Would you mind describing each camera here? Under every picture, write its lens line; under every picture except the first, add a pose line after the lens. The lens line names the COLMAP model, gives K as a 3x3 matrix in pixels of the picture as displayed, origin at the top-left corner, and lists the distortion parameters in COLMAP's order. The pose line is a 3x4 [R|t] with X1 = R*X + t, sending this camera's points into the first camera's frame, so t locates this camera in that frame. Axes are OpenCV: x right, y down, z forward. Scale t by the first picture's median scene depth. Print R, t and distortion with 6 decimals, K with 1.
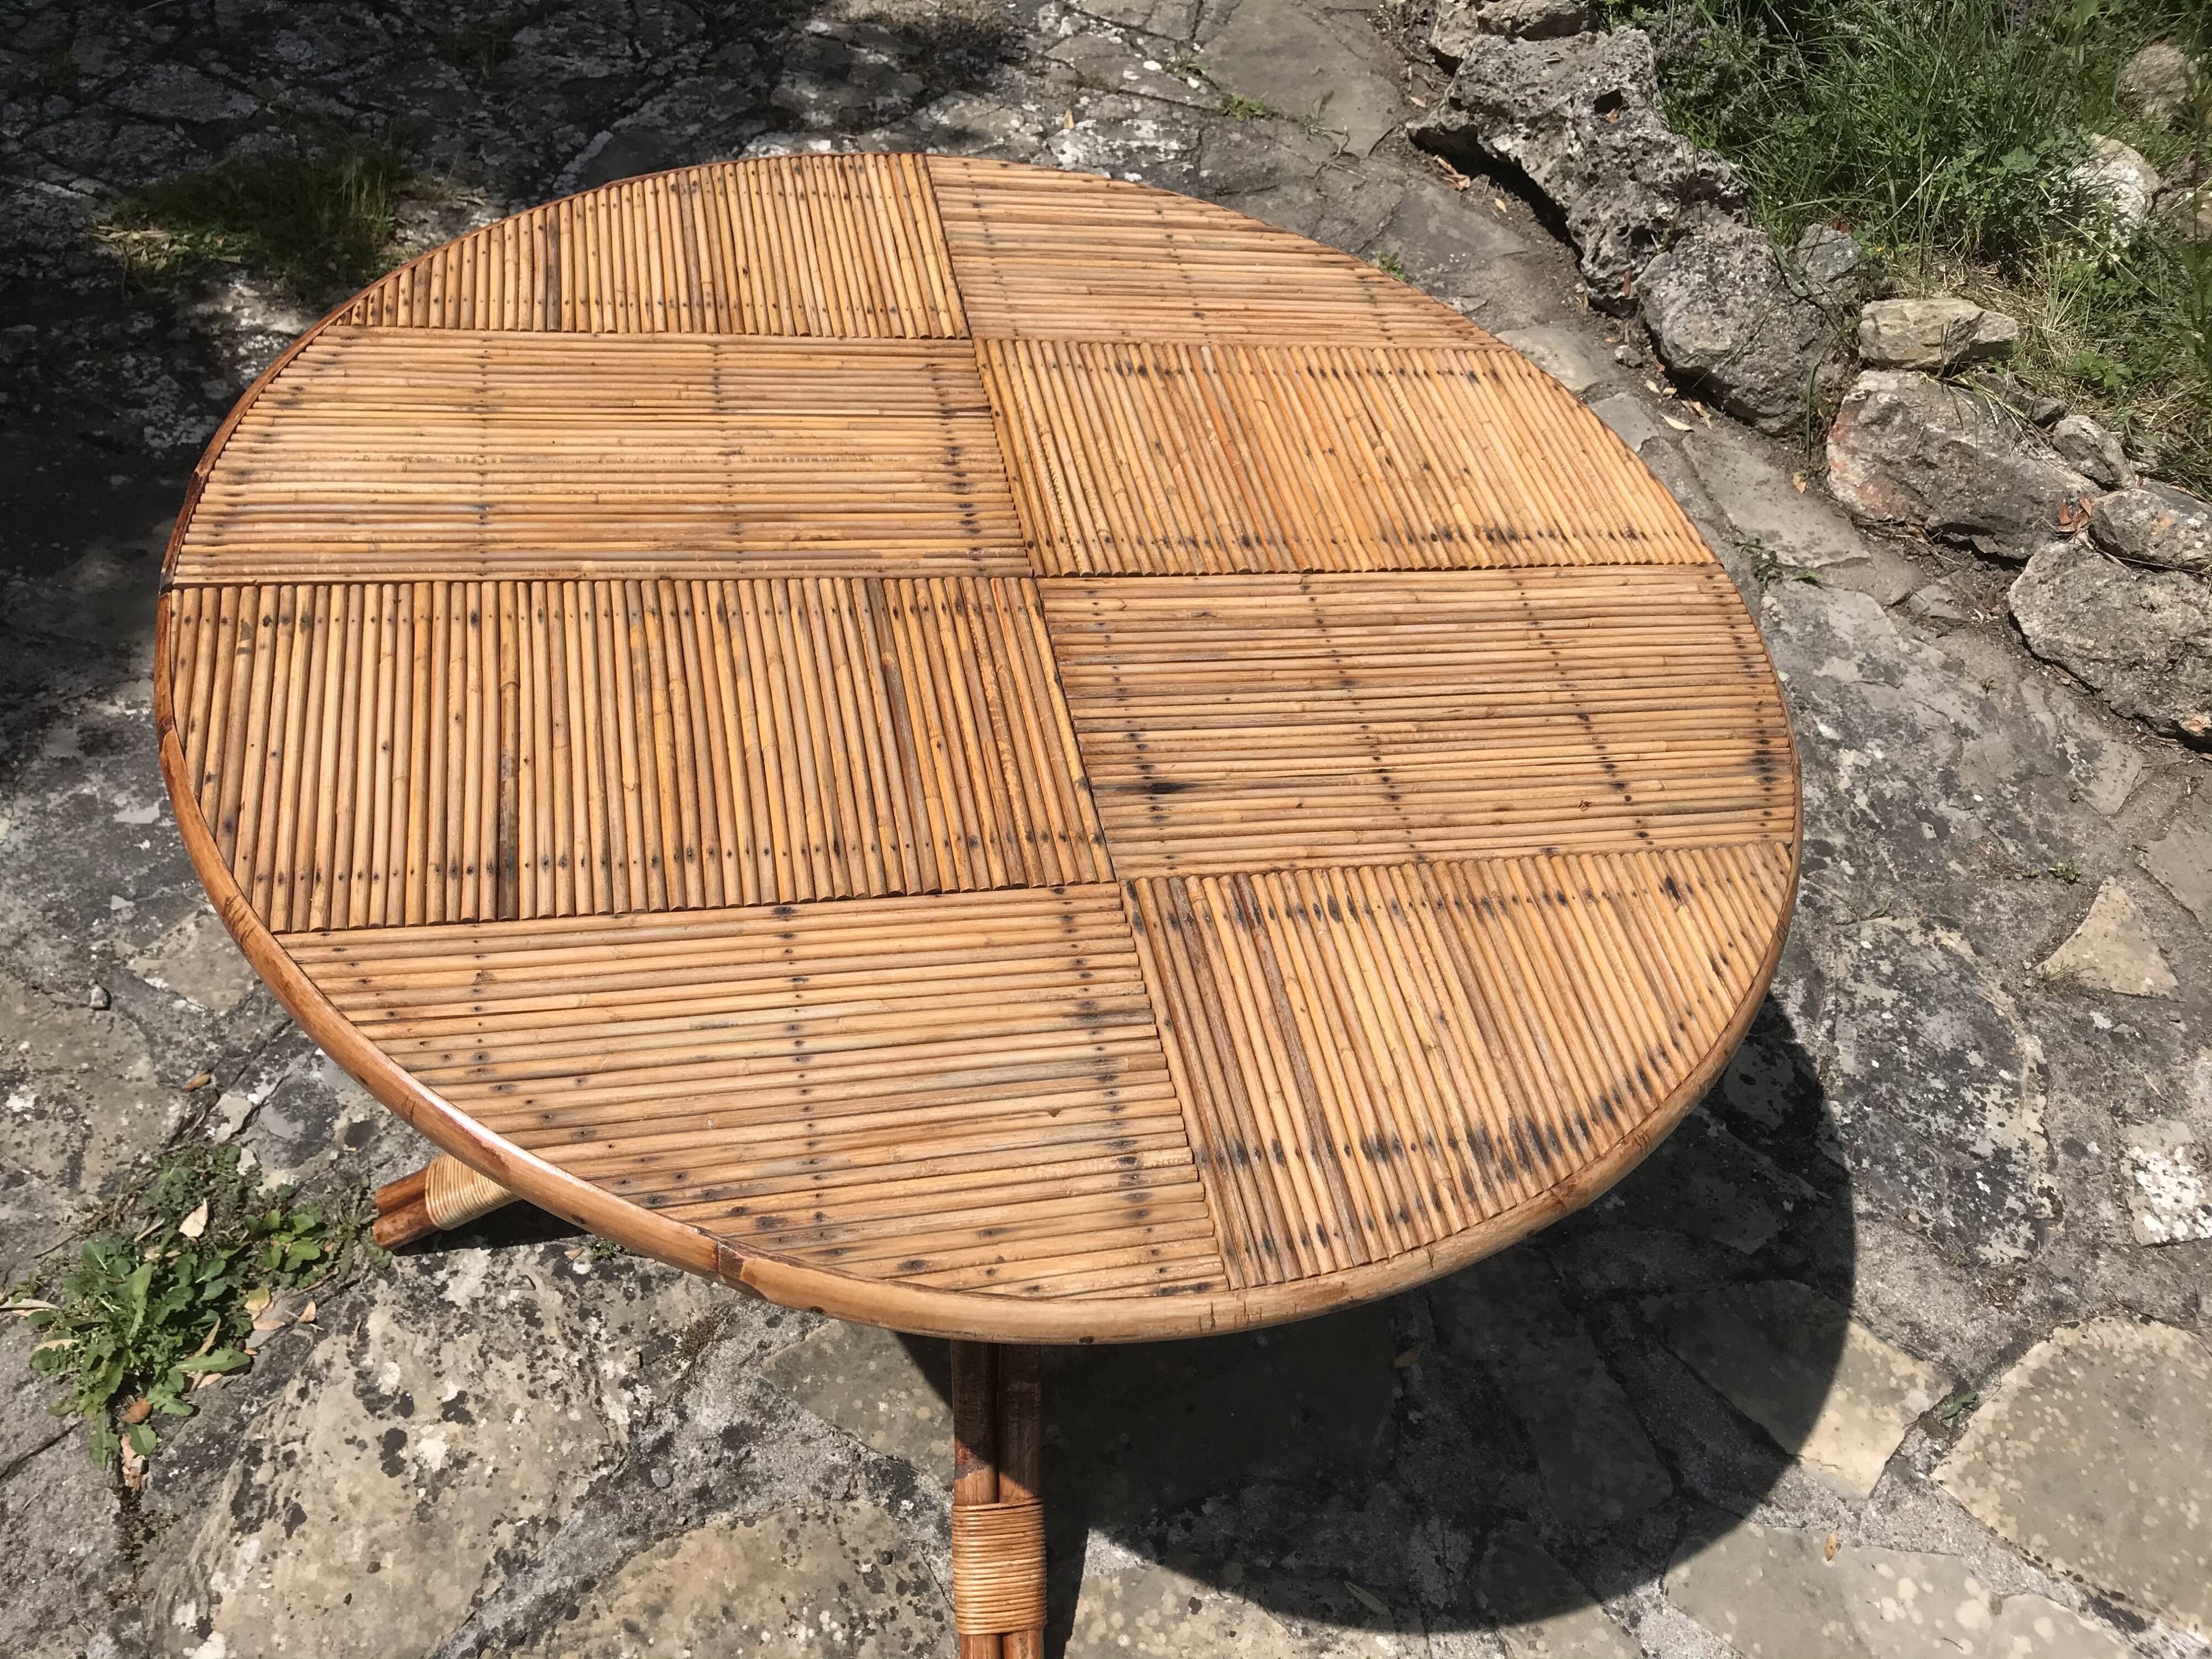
lens RADIAL K [[1843.6, 0, 1108.3], [0, 1843.6, 822.1], [0, 0, 1]] dist [-0.069884, 0.150931]
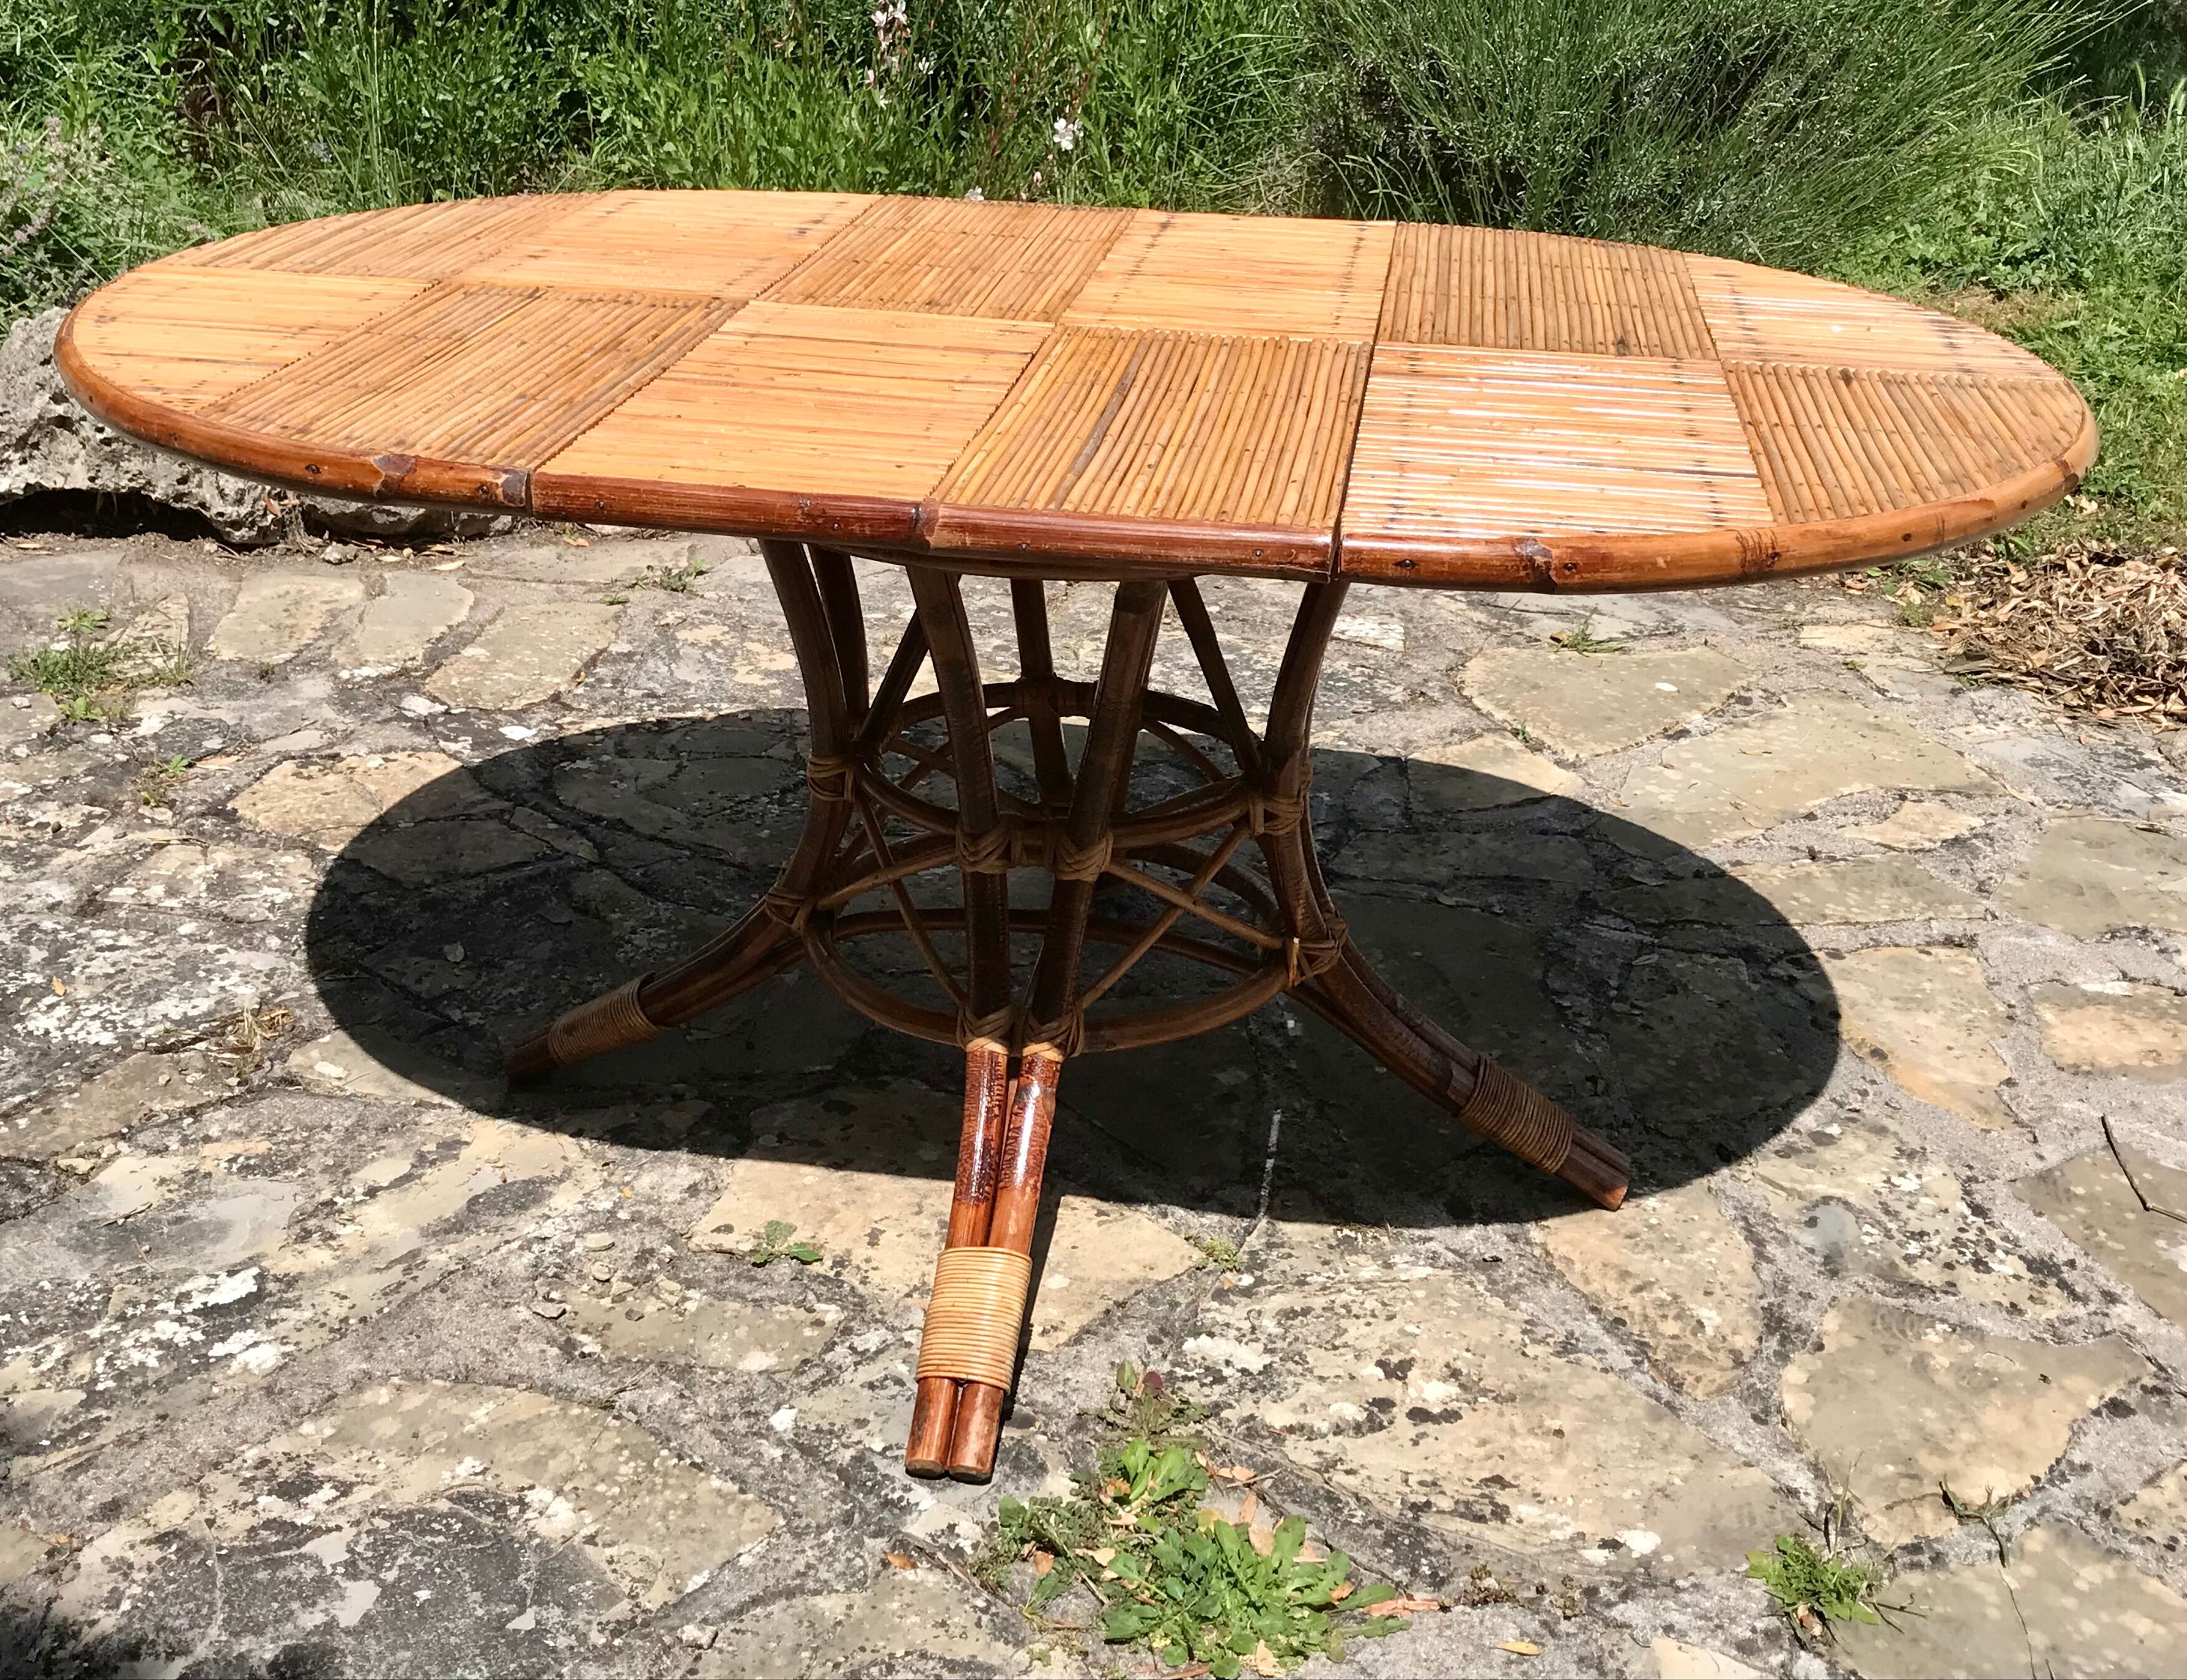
lens RADIAL K [[2612.8, 0, 1044.2], [0, 2612.8, 707.9], [0, 0, 1]] dist [0.086658, -0.276642]
pose [[0.297345, -0.465874, 0.833395, -0.843533], [0.723749, 0.679283, 0.121499, -0.120591], [-0.622714, 0.567042, 0.539158, 0.129119]]
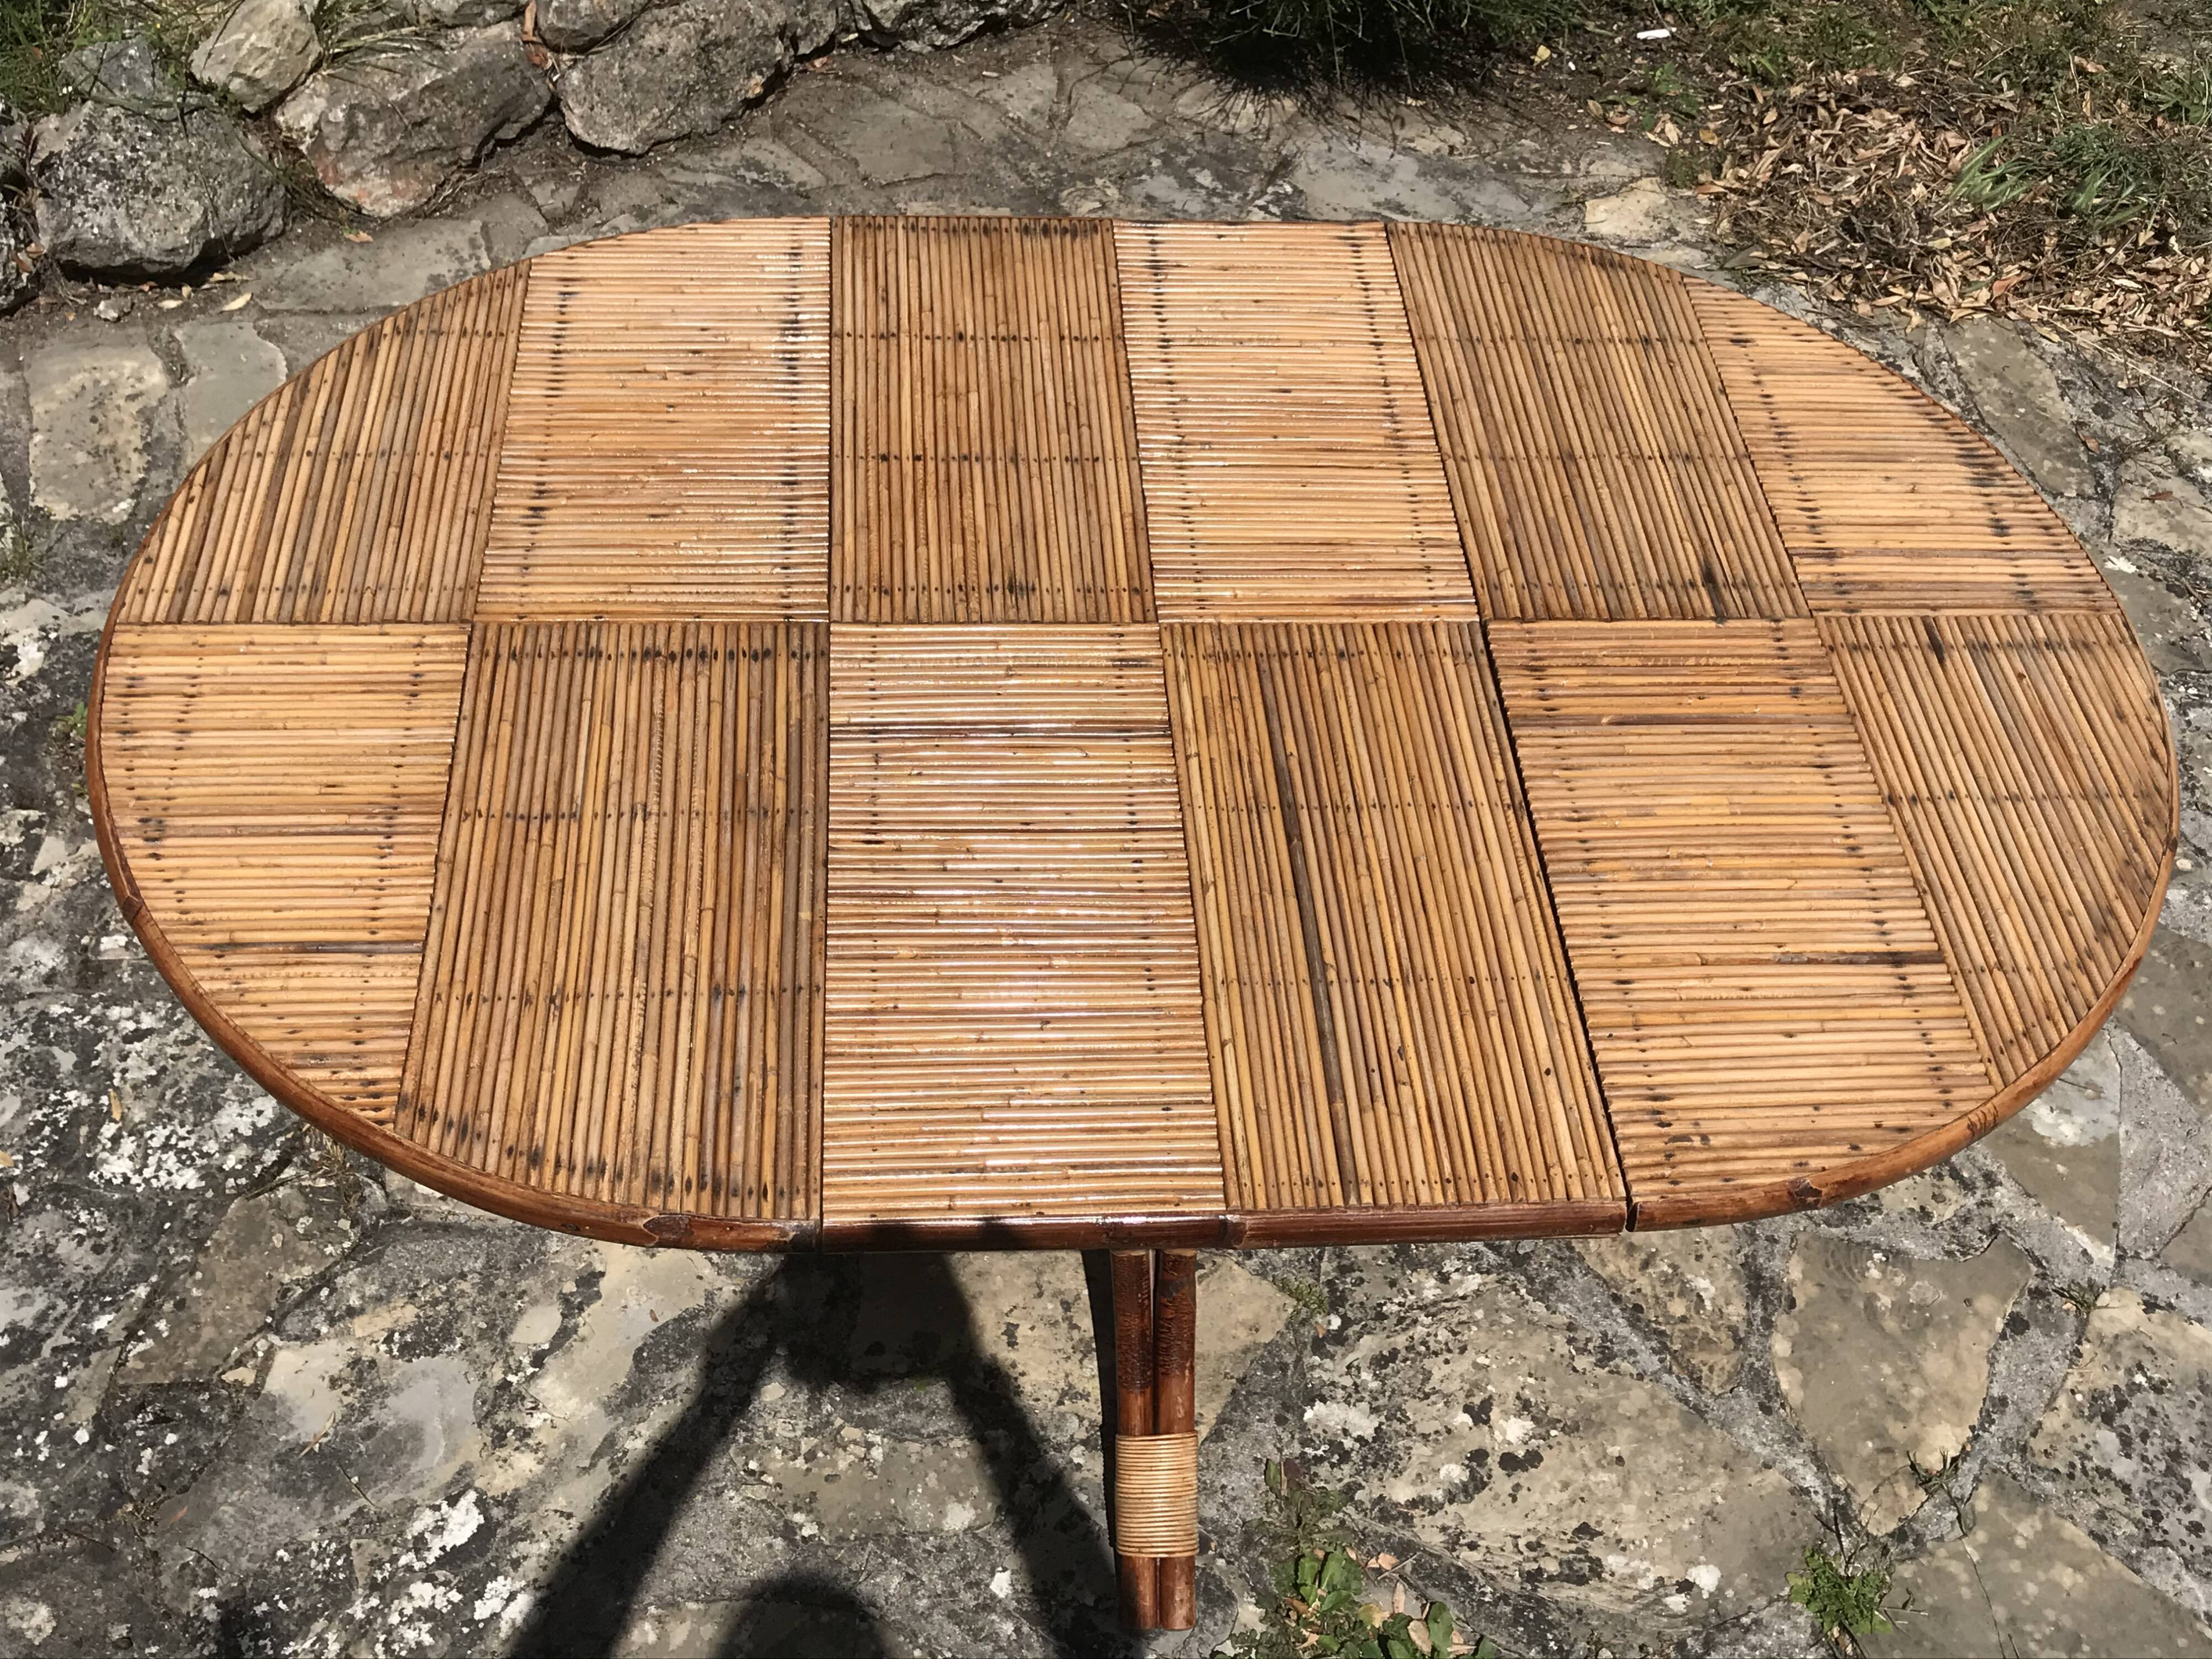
lens RADIAL K [[2313.9, 0, 1115.9], [0, 2313.9, 800.0], [0, 0, 1]] dist [0.030261, -0.095264]
pose [[0.077535, -0.835141, 0.544544, -0.515771], [0.707292, 0.431018, 0.560323, -0.487245], [-0.702657, 0.341707, 0.624107, 0.093147]]
